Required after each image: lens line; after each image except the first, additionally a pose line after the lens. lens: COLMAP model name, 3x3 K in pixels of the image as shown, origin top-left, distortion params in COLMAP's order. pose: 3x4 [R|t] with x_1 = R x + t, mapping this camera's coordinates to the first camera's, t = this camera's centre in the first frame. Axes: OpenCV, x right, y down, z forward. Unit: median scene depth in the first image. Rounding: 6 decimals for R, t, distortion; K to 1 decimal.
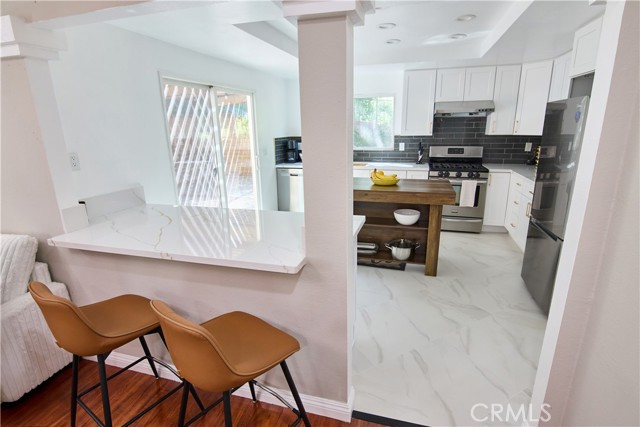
lens RADIAL K [[327.1, 0, 323.0], [0, 327.1, 215.6], [0, 0, 1]] dist [0.015811, -0.024479]
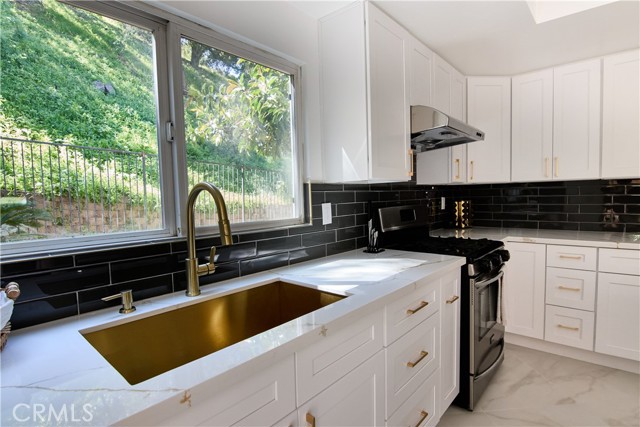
lens RADIAL K [[327.1, 0, 323.0], [0, 327.1, 215.6], [0, 0, 1]] dist [0.015811, -0.024479]
pose [[0.429894, -0.040204, 0.901984, -0.107948], [0.257960, 0.962835, -0.080030, -0.208533], [-0.865244, 0.267080, 0.424288, 0.983691]]
